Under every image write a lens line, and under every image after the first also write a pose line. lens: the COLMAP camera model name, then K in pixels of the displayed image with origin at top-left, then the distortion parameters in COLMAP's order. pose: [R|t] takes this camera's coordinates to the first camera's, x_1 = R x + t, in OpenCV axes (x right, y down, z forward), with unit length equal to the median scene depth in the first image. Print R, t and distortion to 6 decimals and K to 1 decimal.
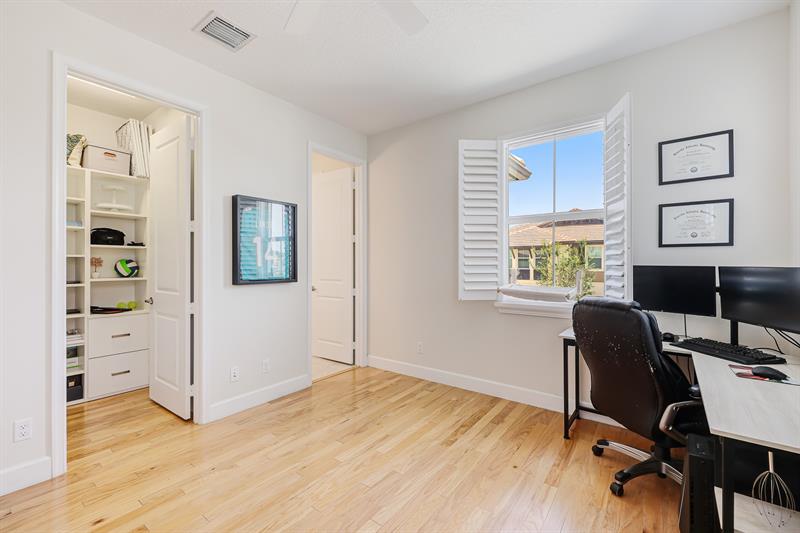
lens RADIAL K [[342.9, 0, 394.6], [0, 342.9, 264.8], [0, 0, 1]] dist [-0.001799, 0.000338]
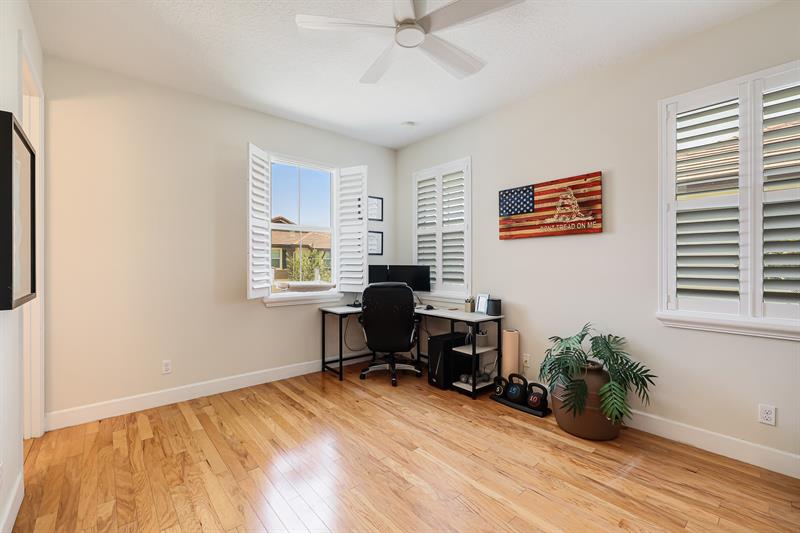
lens RADIAL K [[342.9, 0, 395.6], [0, 342.9, 265.0], [0, 0, 1]] dist [-0.001799, 0.000338]
pose [[0.206107, -0.001937, 0.978528, -0.784003], [-0.000020, 0.999998, 0.001984, -0.000968], [-0.978530, -0.000429, 0.206106, 0.394985]]
